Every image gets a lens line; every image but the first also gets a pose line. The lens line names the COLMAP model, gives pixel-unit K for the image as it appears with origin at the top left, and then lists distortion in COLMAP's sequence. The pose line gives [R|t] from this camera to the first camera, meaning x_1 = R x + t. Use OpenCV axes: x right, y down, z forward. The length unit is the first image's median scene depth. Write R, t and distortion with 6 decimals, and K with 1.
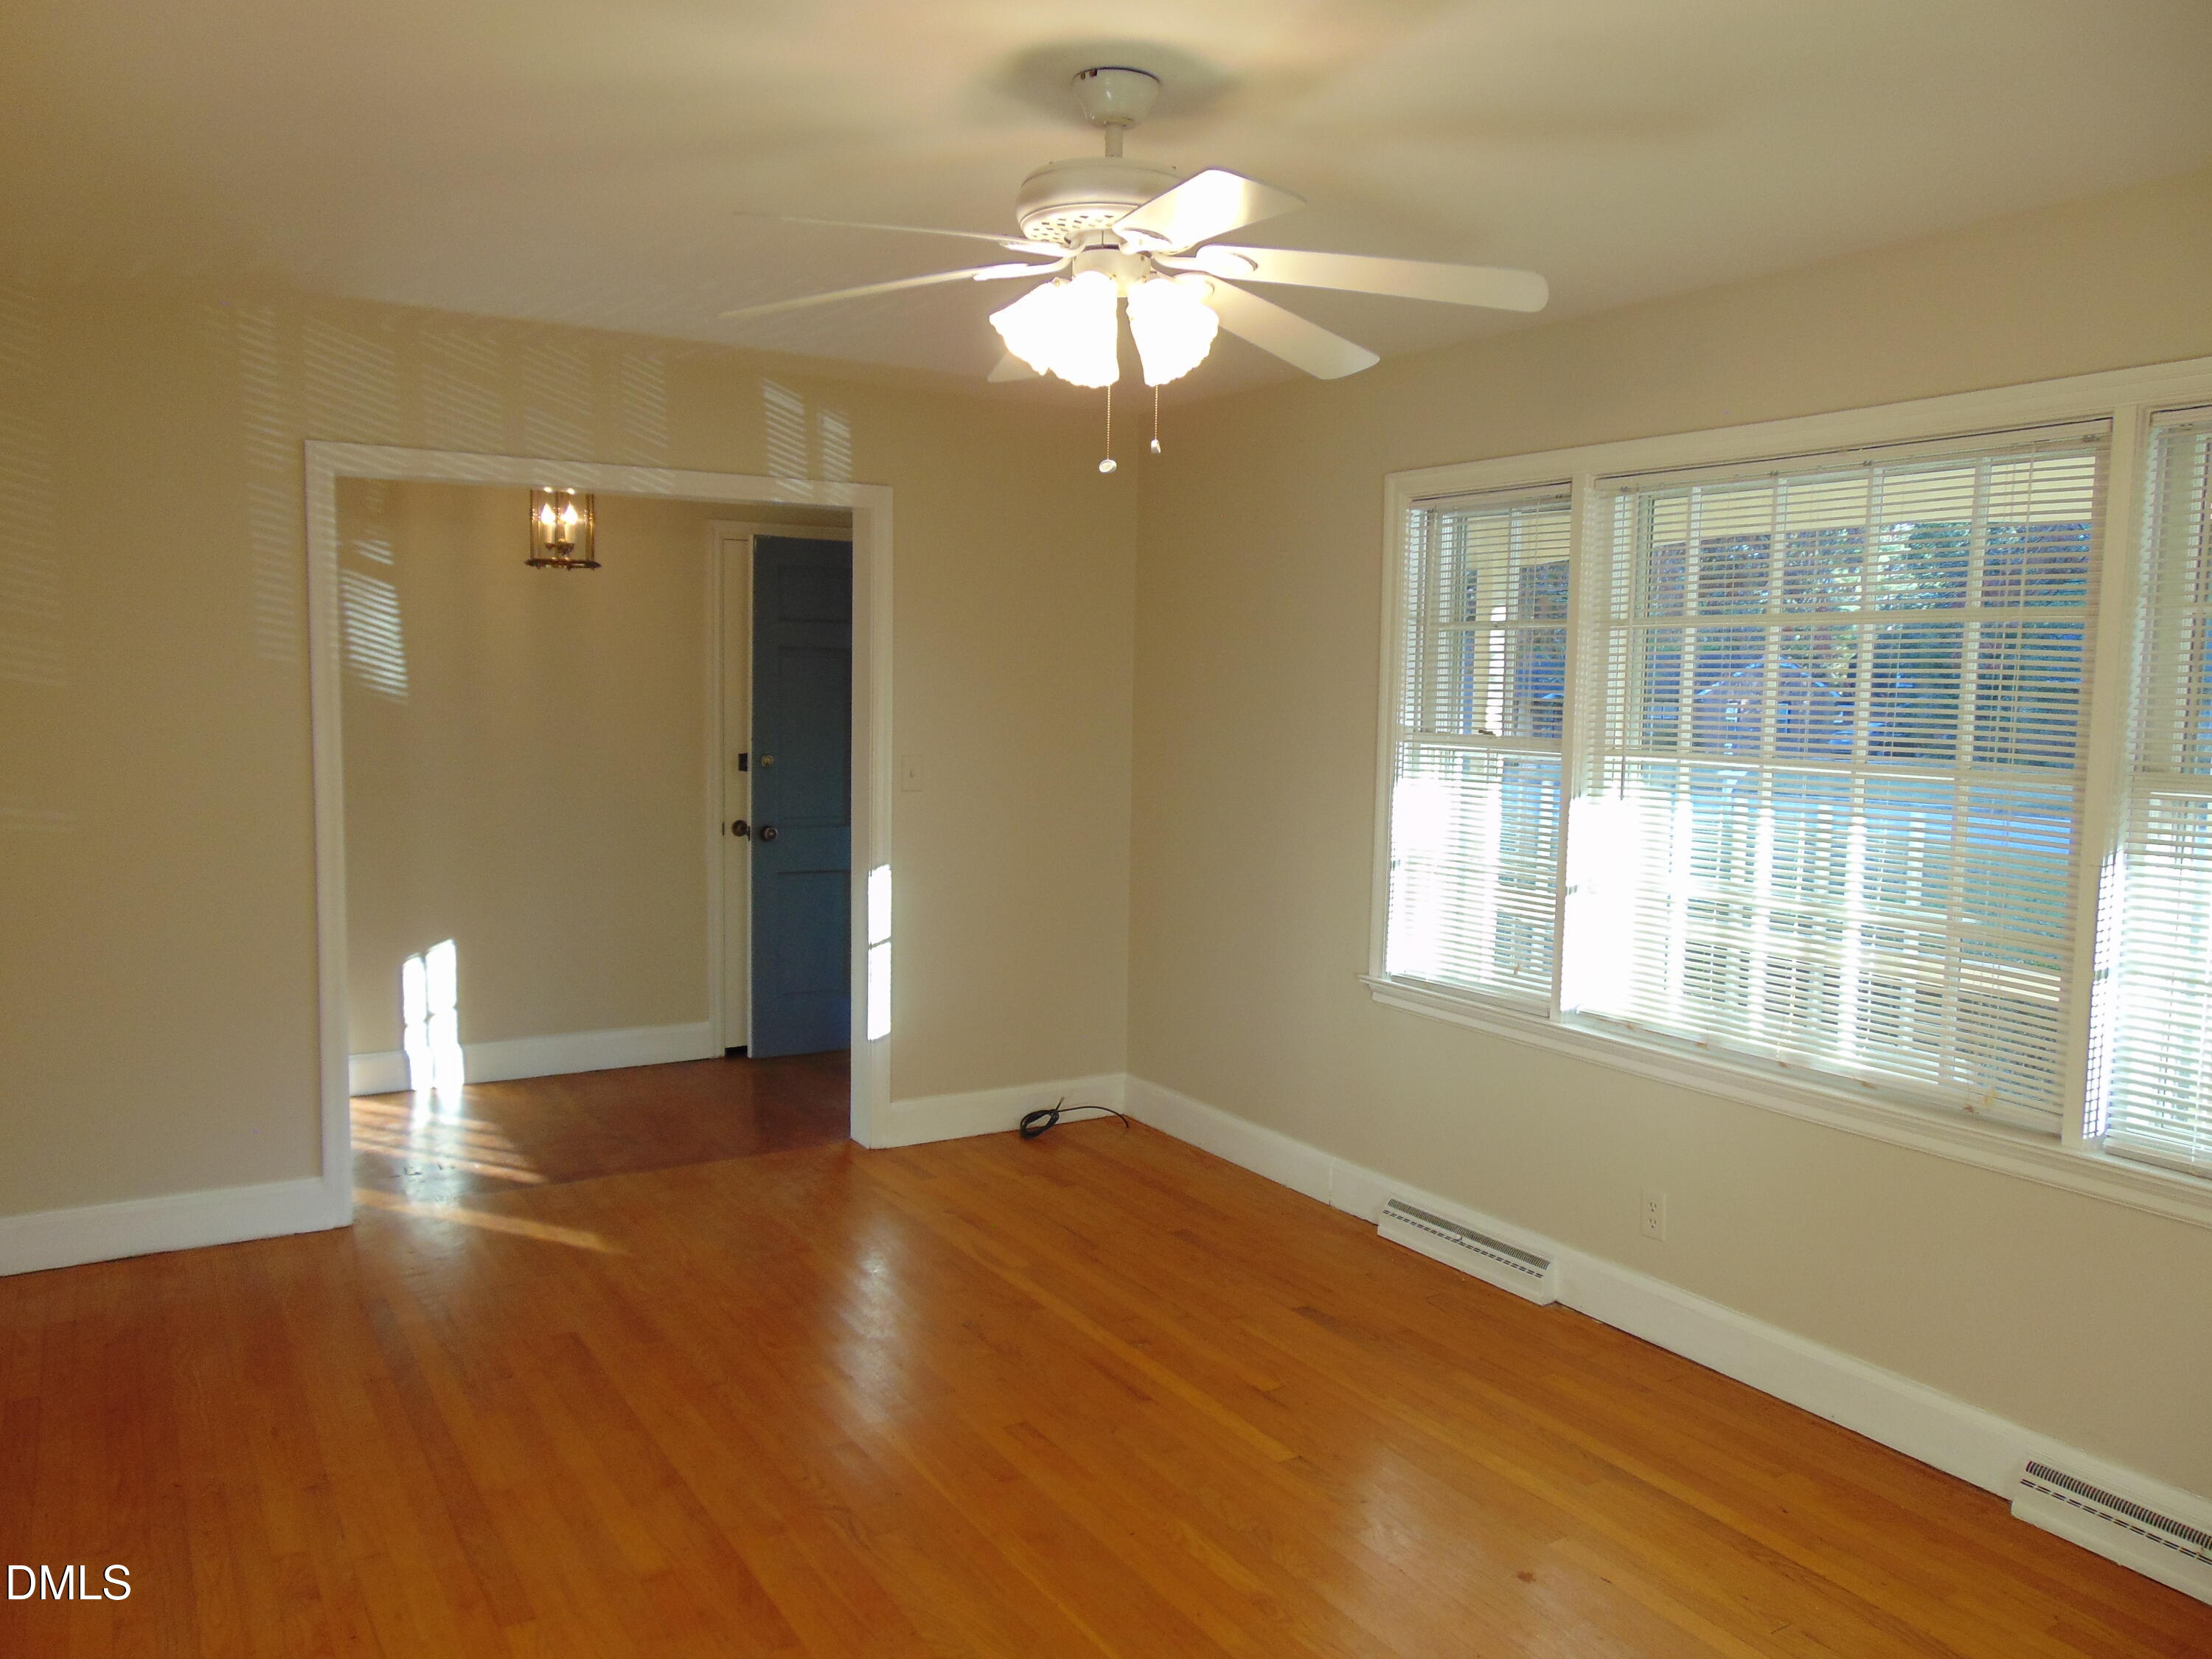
lens RADIAL K [[1653.0, 0, 1107.5], [0, 1653.0, 822.5], [0, 0, 1]] dist [-0.041031, 0.086830]
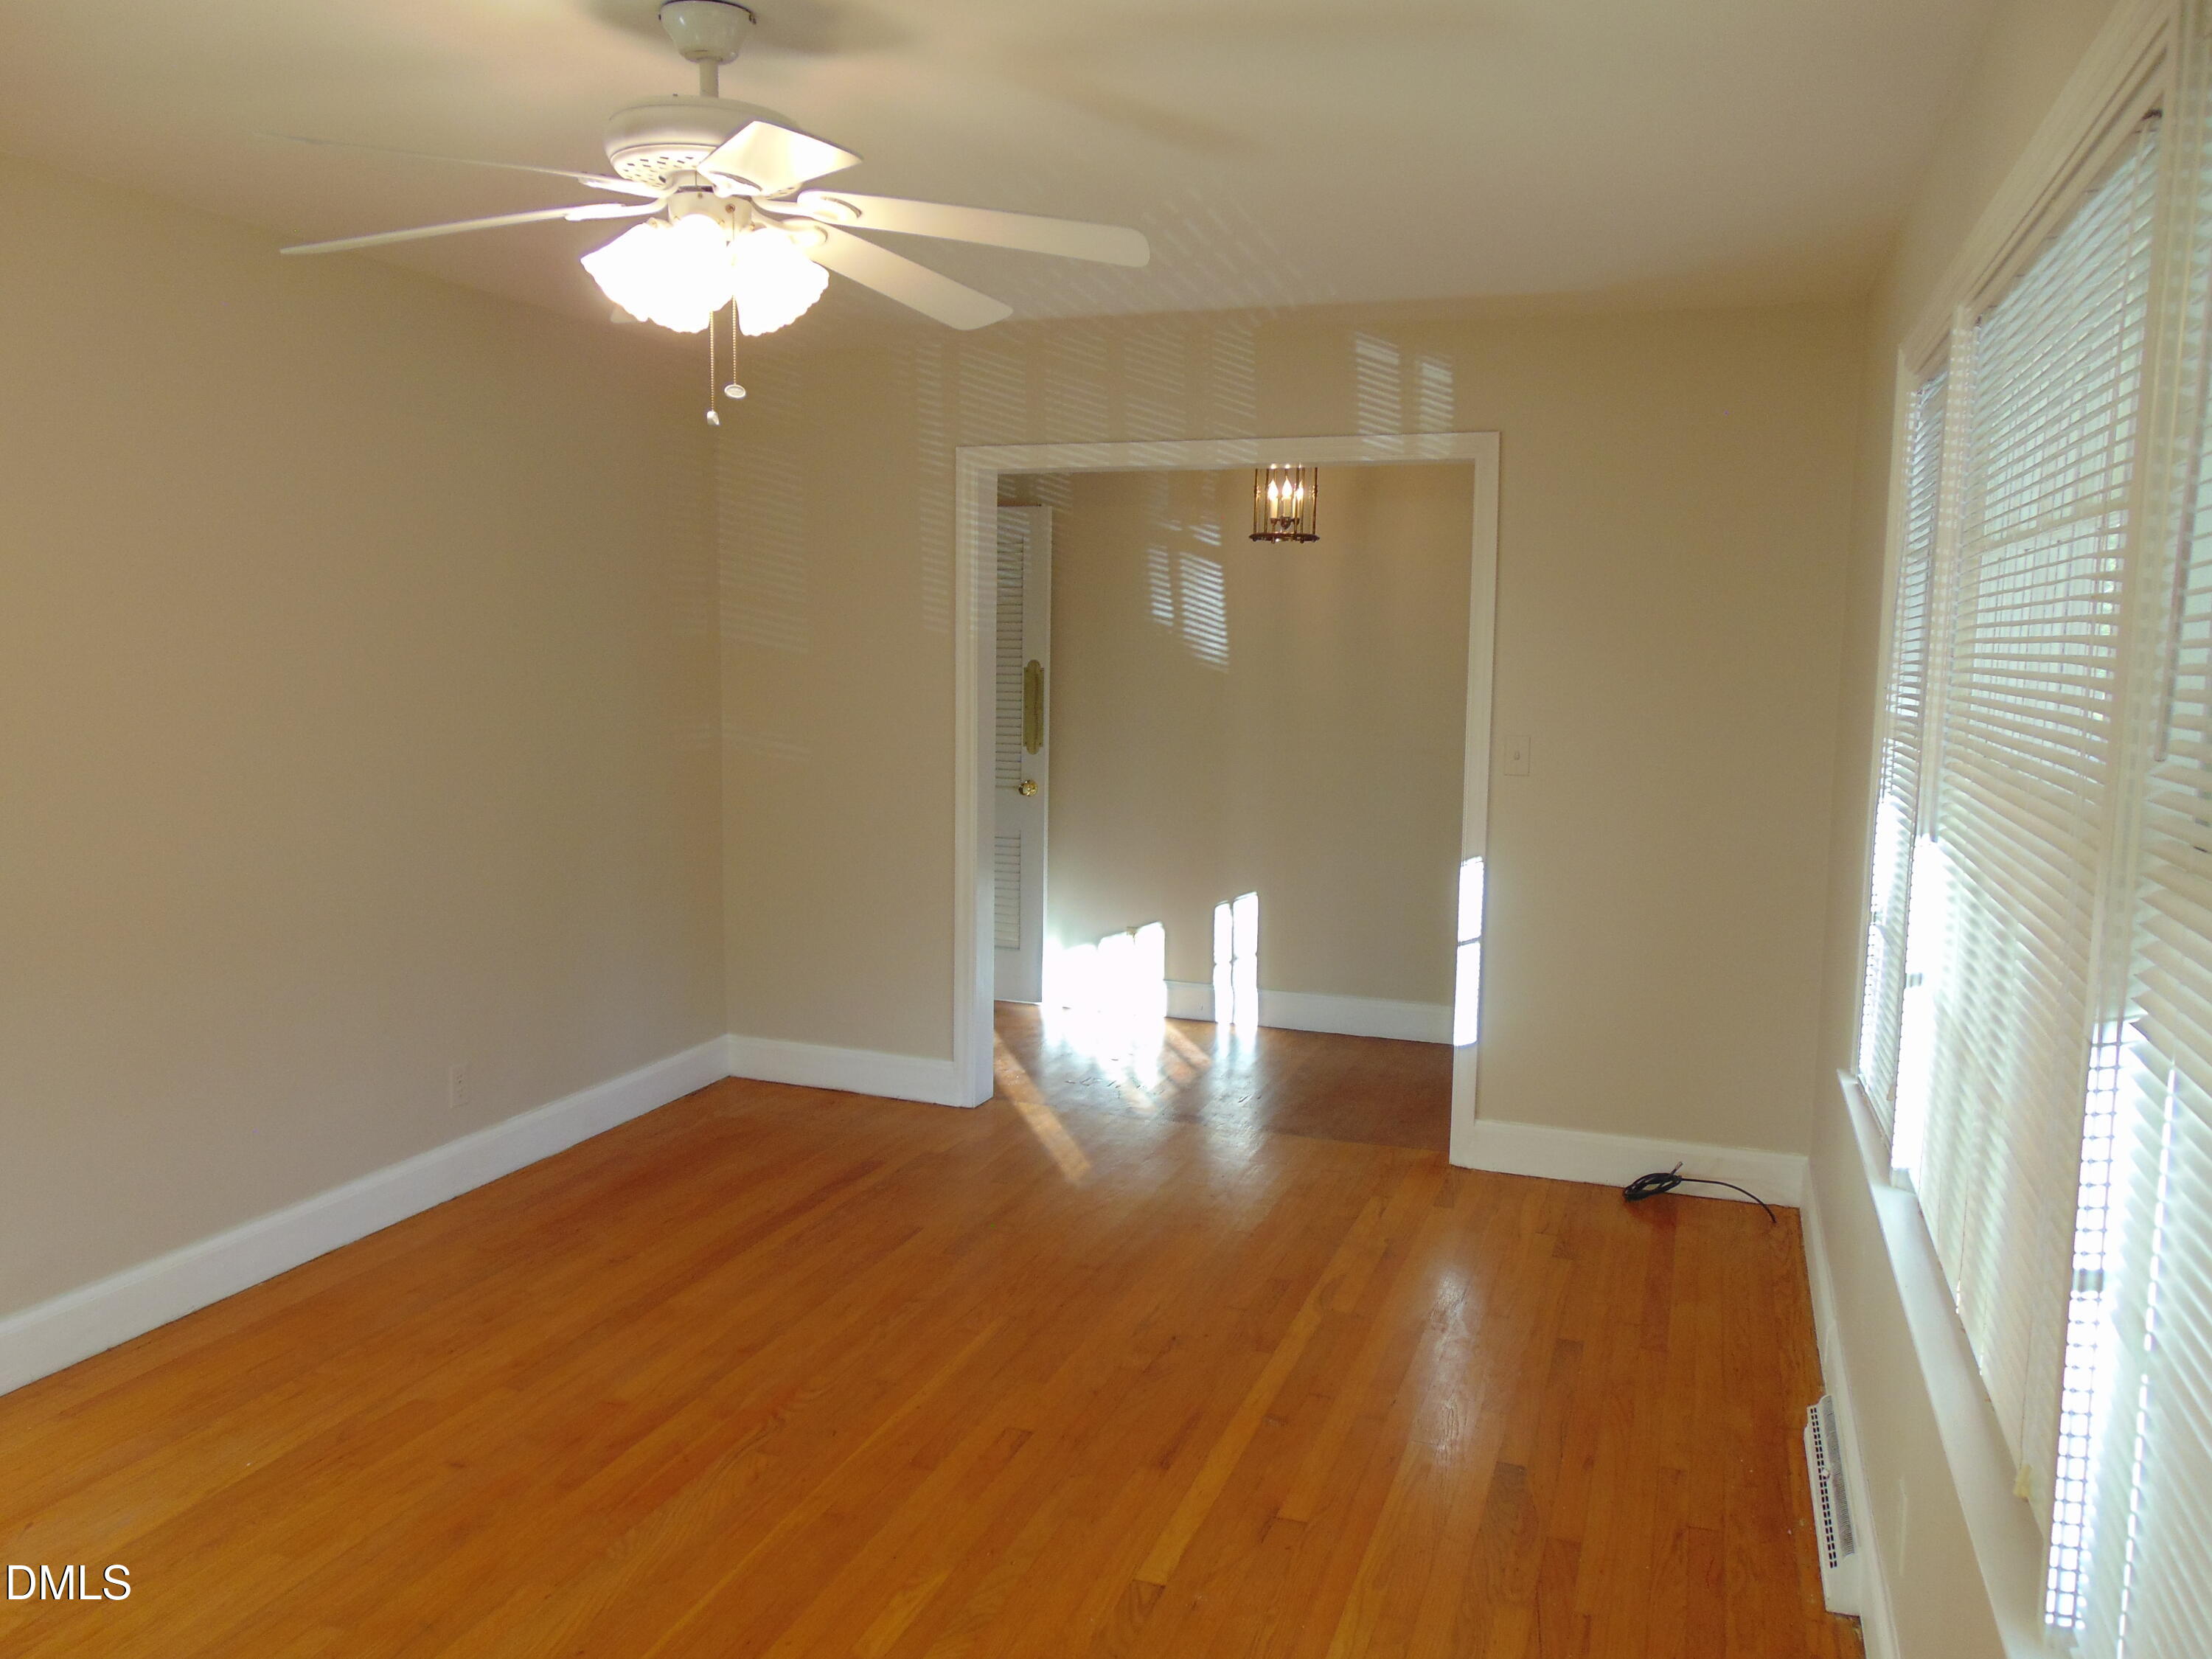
lens RADIAL K [[1653.0, 0, 1107.5], [0, 1653.0, 822.5], [0, 0, 1]] dist [-0.041031, 0.086830]
pose [[0.617928, 0.081367, -0.782013, 0.461248], [-0.071460, 0.996326, 0.047200, -0.021194], [0.782981, 0.026717, 0.621472, 0.295504]]
